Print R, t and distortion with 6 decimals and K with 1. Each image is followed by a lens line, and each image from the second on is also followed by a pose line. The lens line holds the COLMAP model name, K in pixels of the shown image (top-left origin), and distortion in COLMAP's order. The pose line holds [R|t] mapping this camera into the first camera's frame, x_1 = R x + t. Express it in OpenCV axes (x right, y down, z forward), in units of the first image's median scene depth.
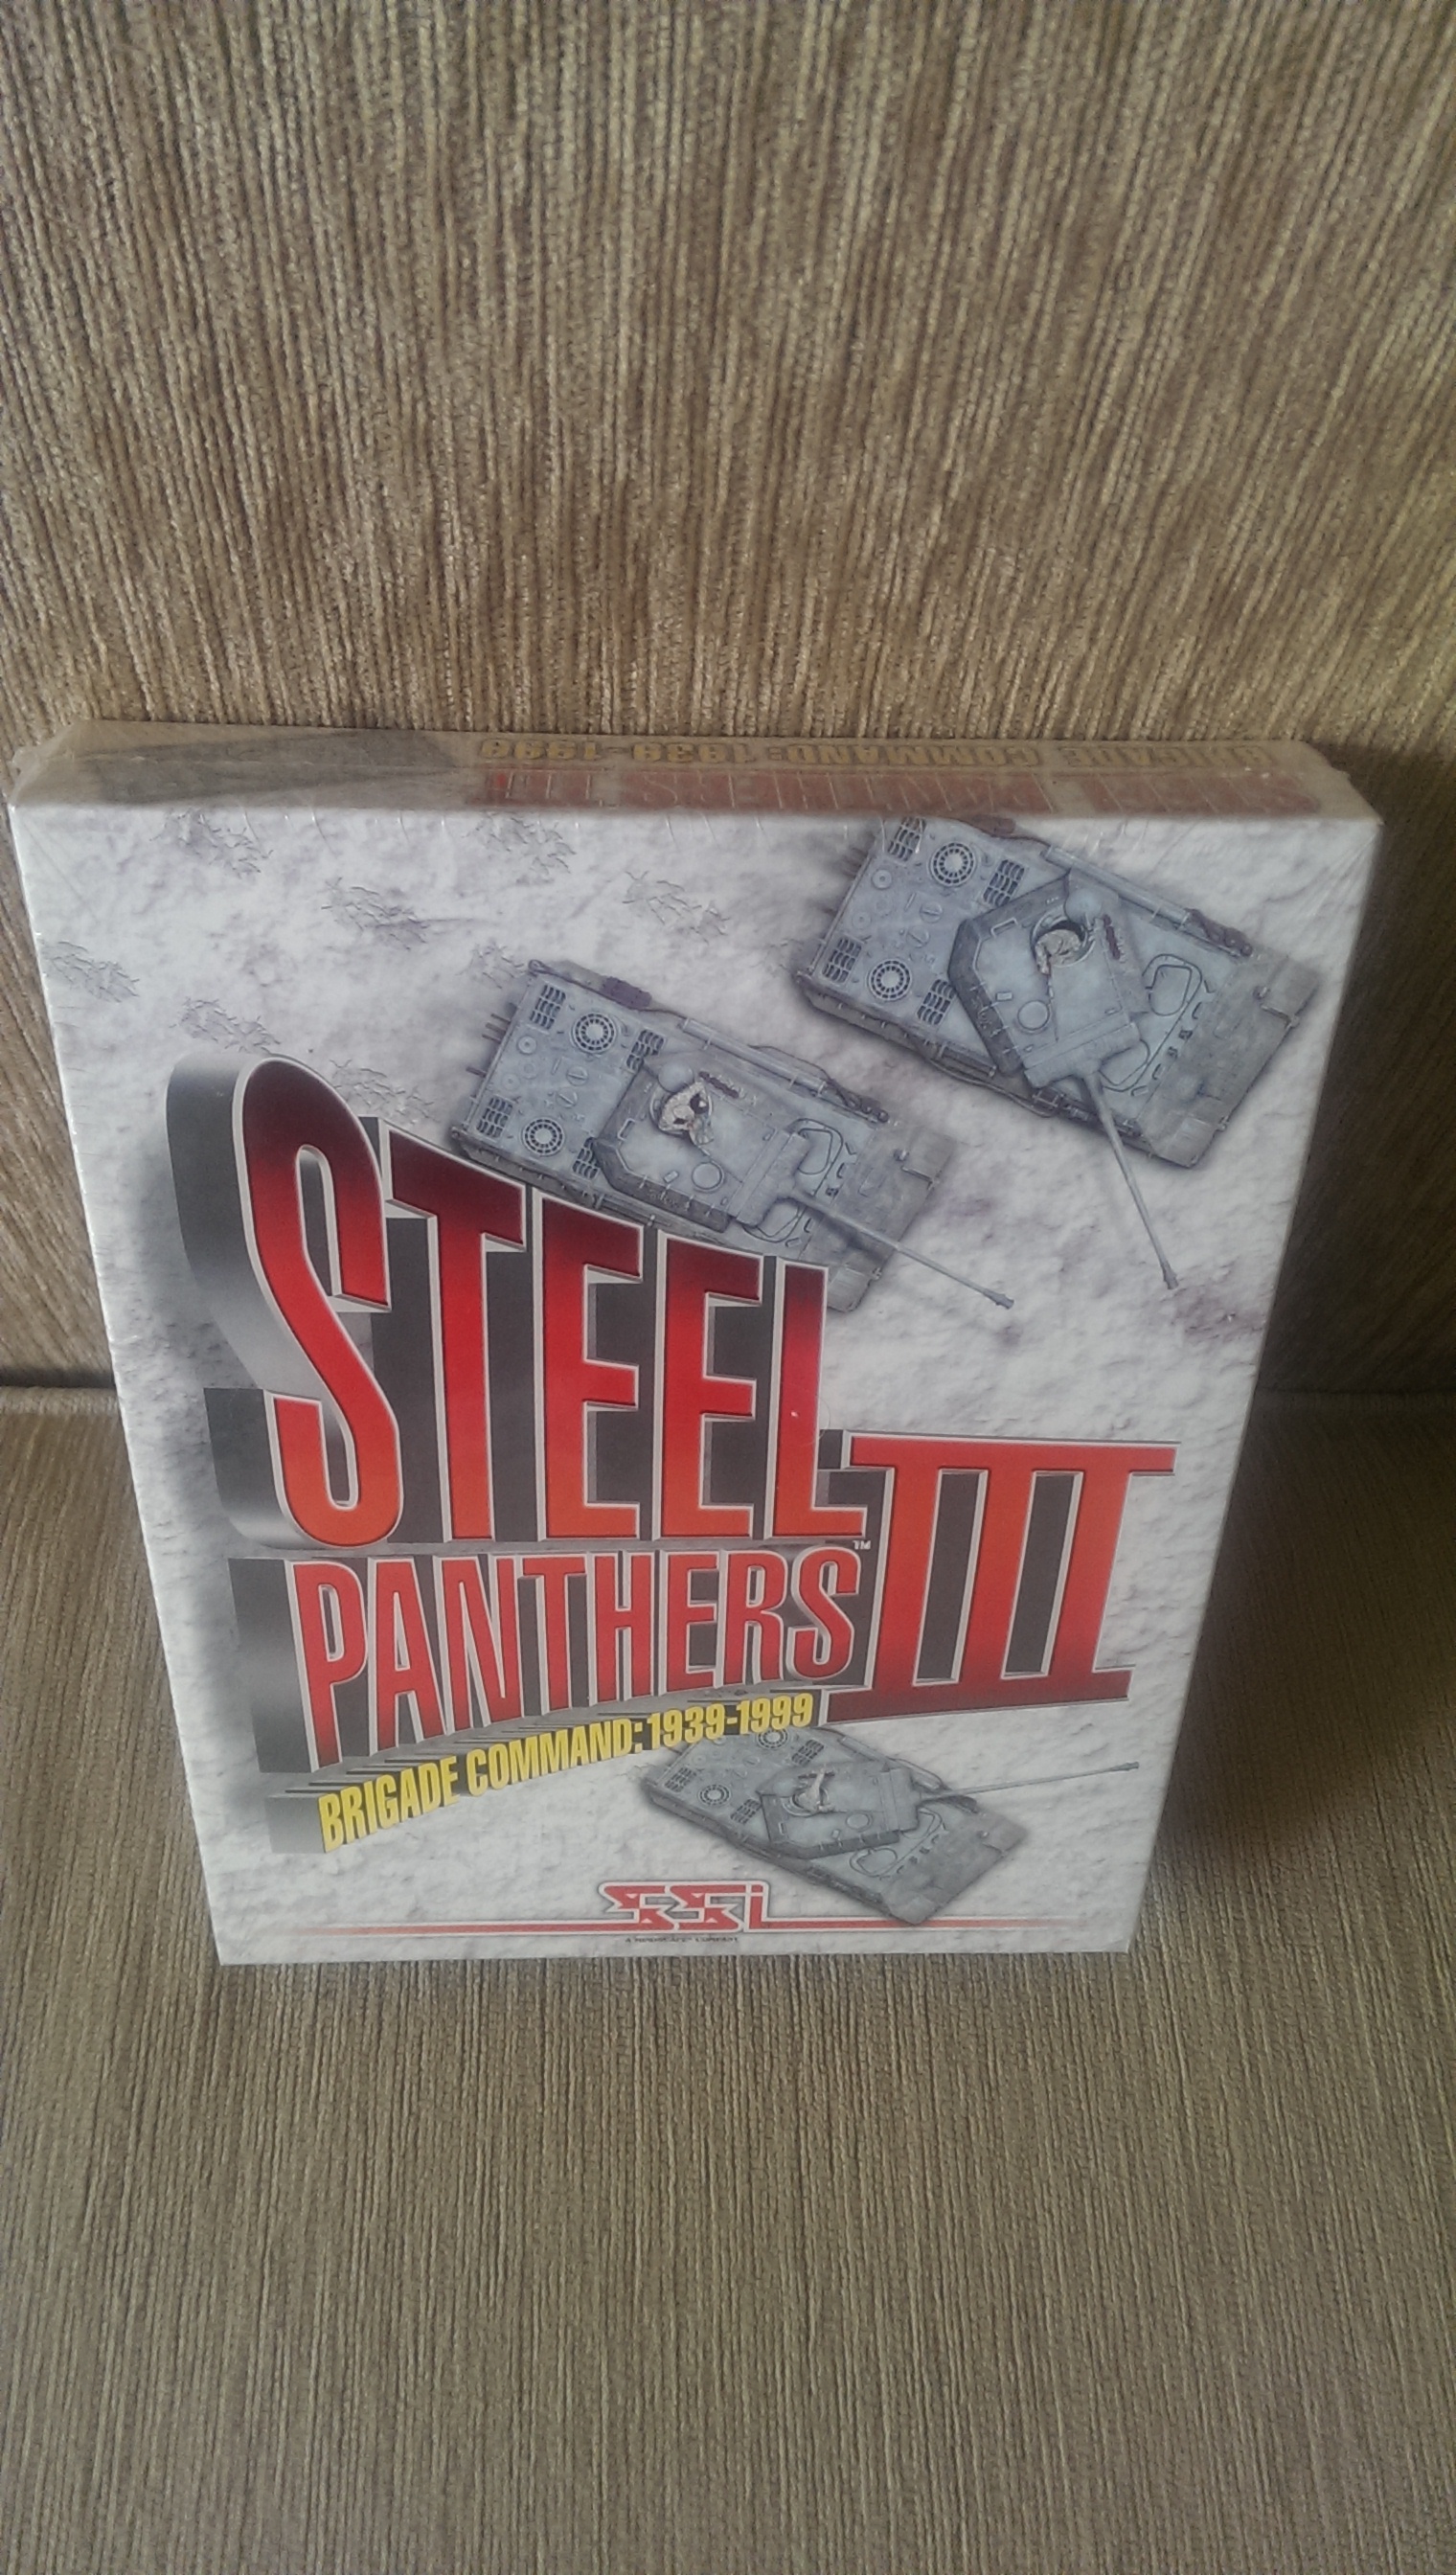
lens RADIAL K [[1759.8, 0, 746.1], [0, 1759.8, 1231.7], [0, 0, 1]] dist [0.016886, -0.040430]
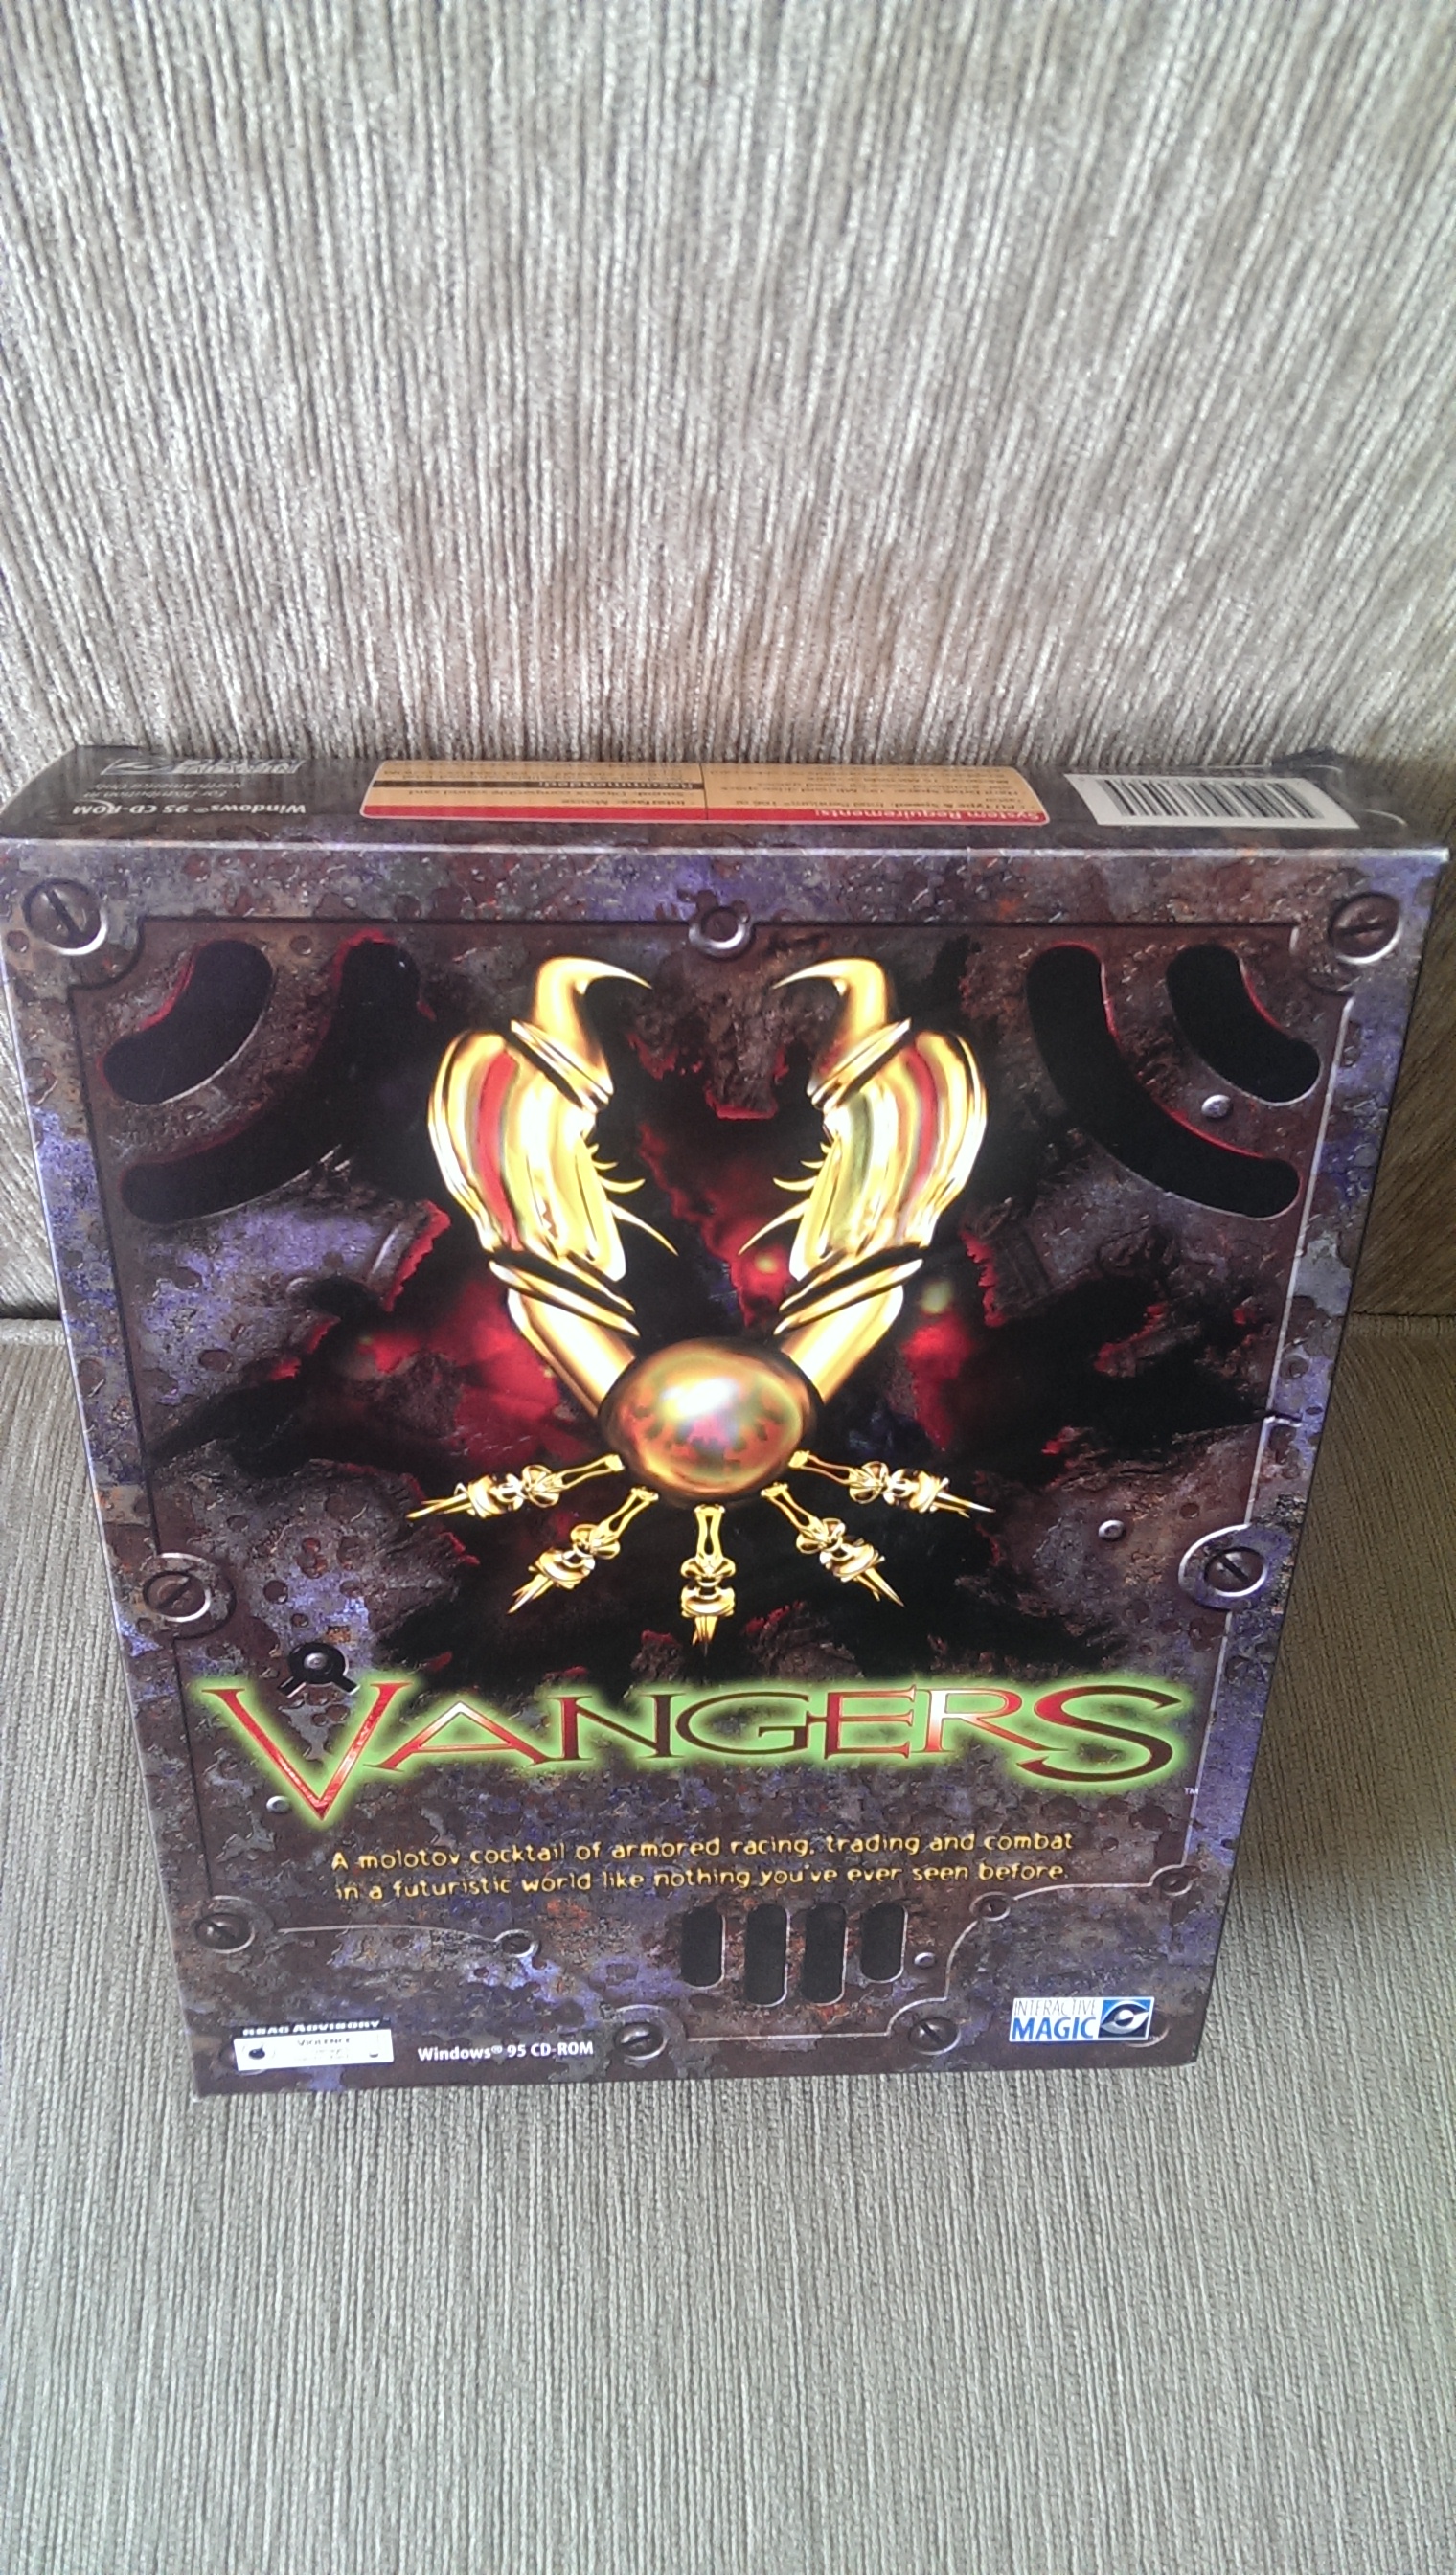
lens RADIAL K [[1759.8, 0, 728.7], [0, 1759.8, 1224.3], [0, 0, 1]] dist [0.016886, -0.040430]
pose [[0.999939, -0.006689, 0.008743, -0.196224], [0.006055, 0.997485, 0.070625, -0.097352], [-0.009193, -0.070568, 0.997465, -0.102260]]
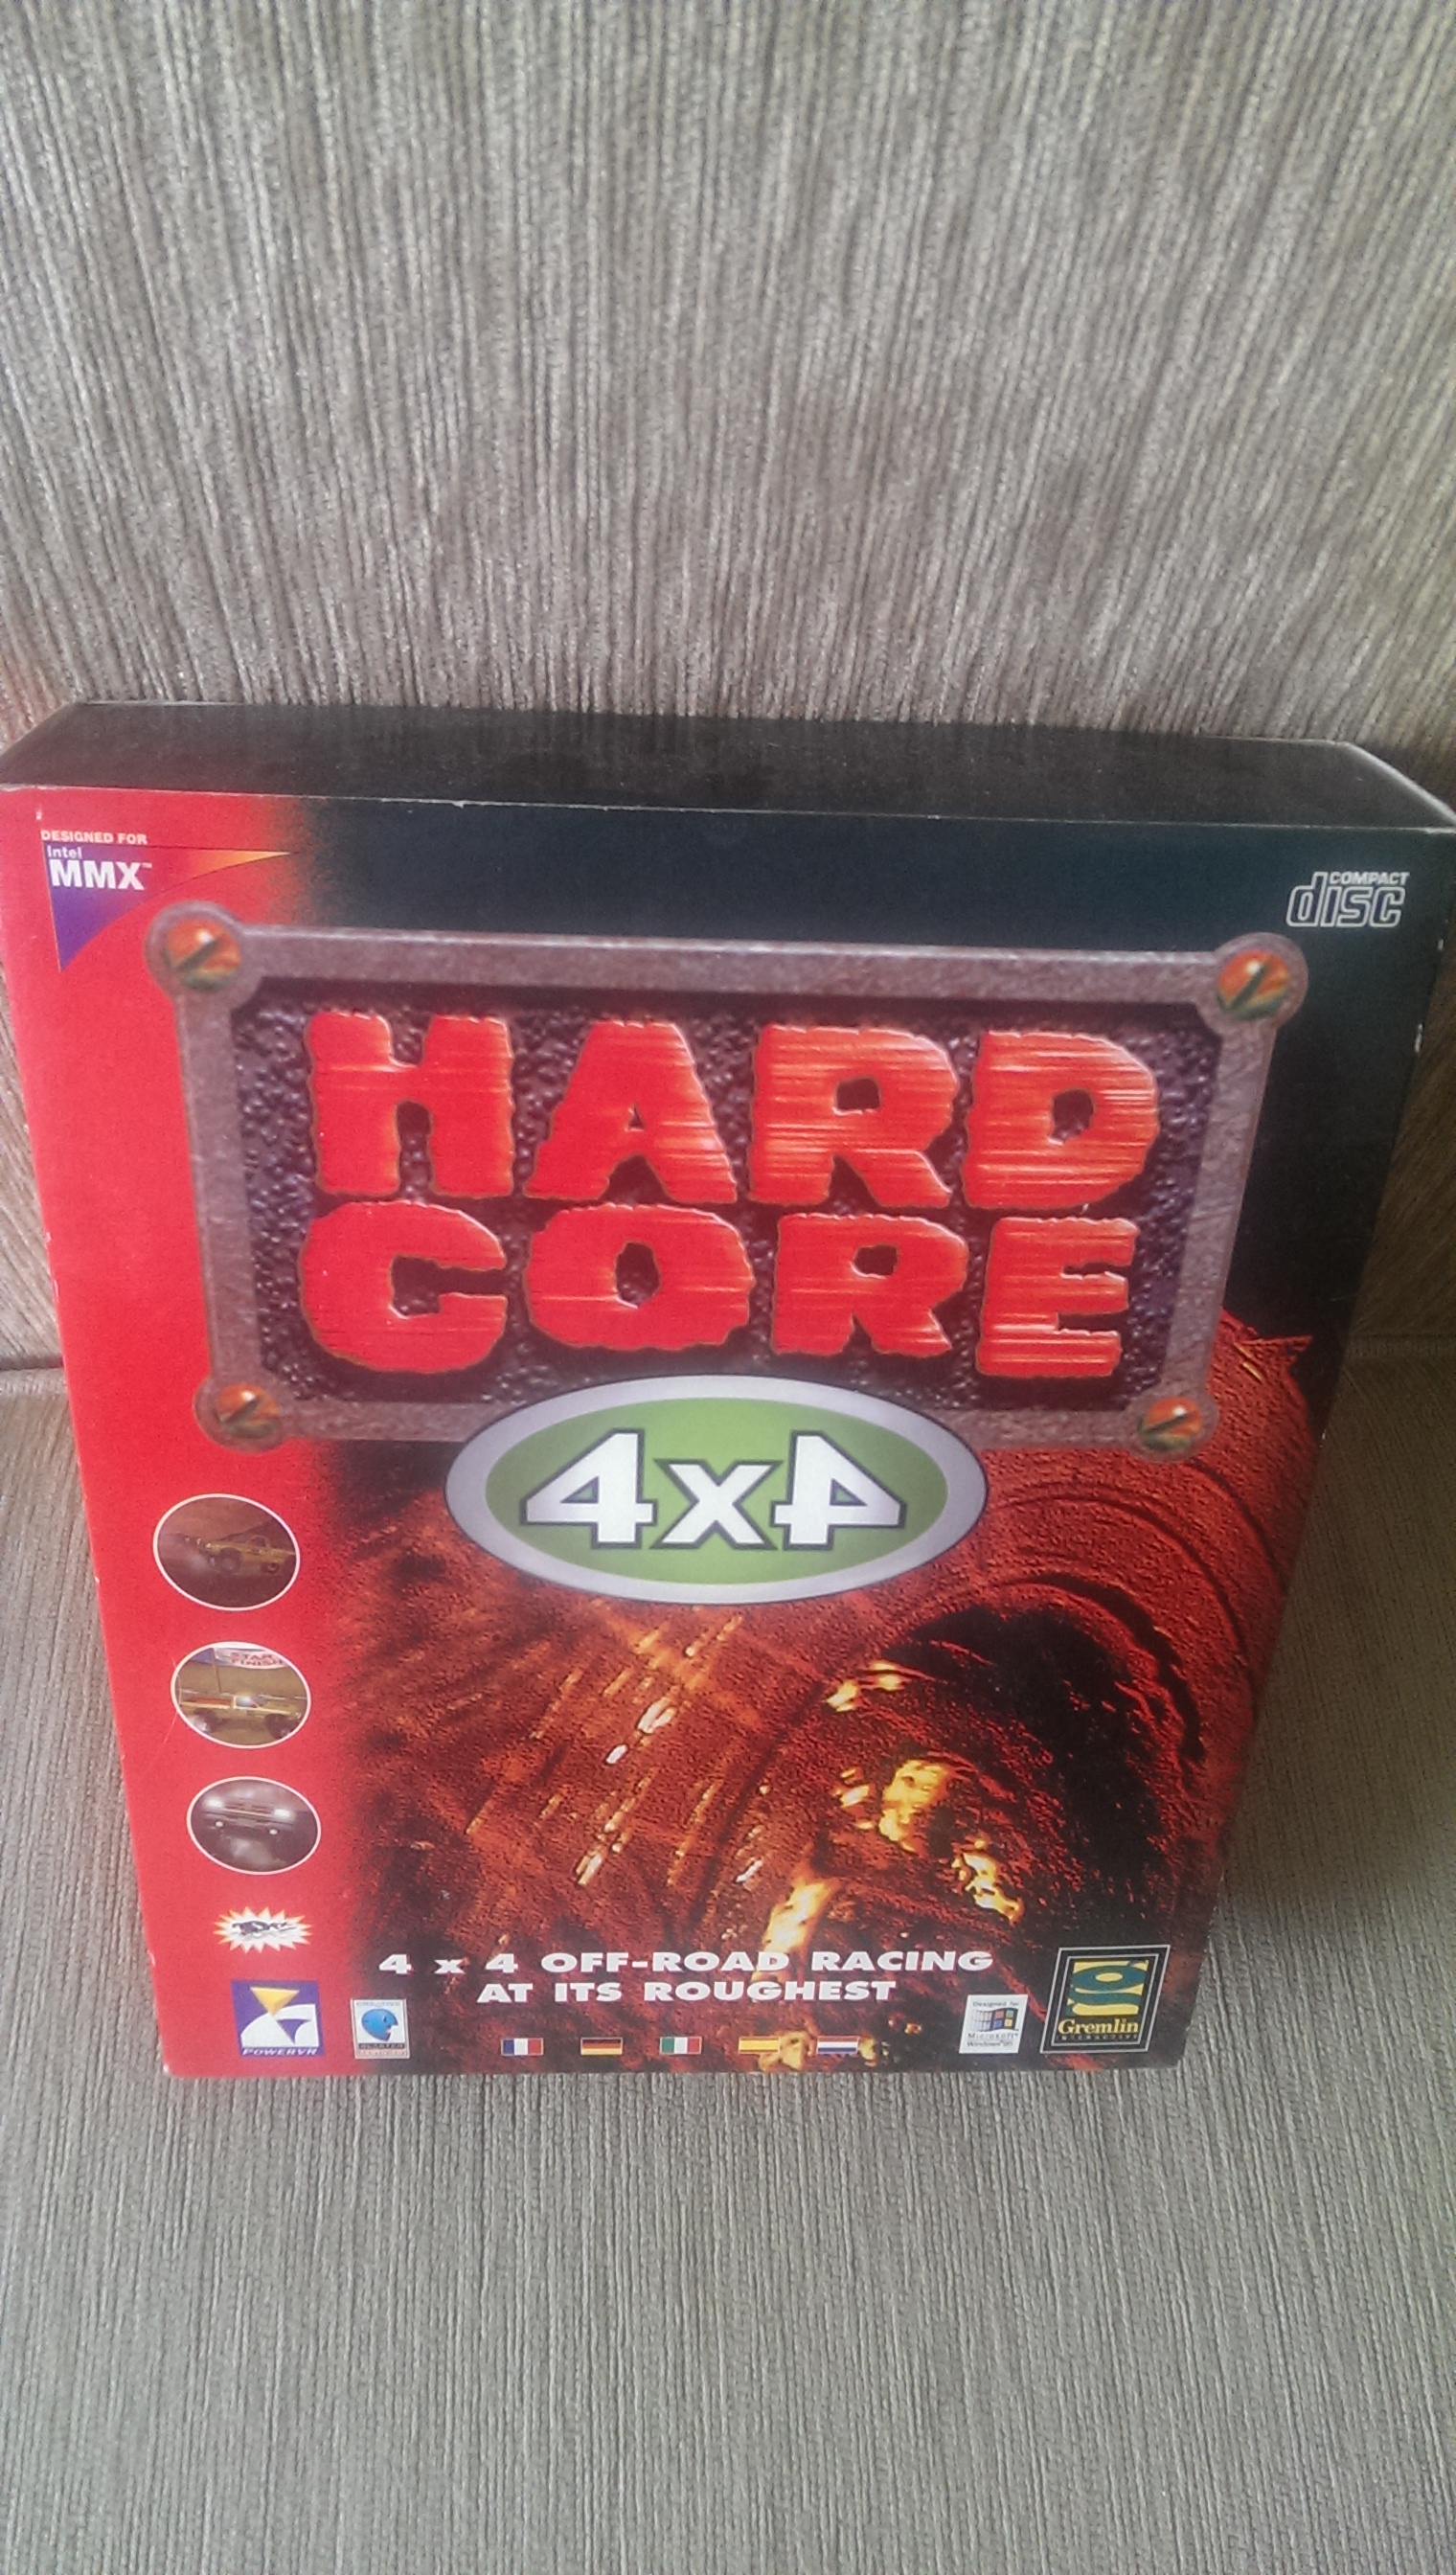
lens RADIAL K [[1759.8, 0, 757.7], [0, 1759.8, 1199.5], [0, 0, 1]] dist [0.016886, -0.040430]
pose [[0.999806, -0.016760, 0.010389, 0.316480], [0.016697, 0.999842, 0.006153, -0.016970], [-0.010490, -0.005978, 0.999927, -0.046713]]
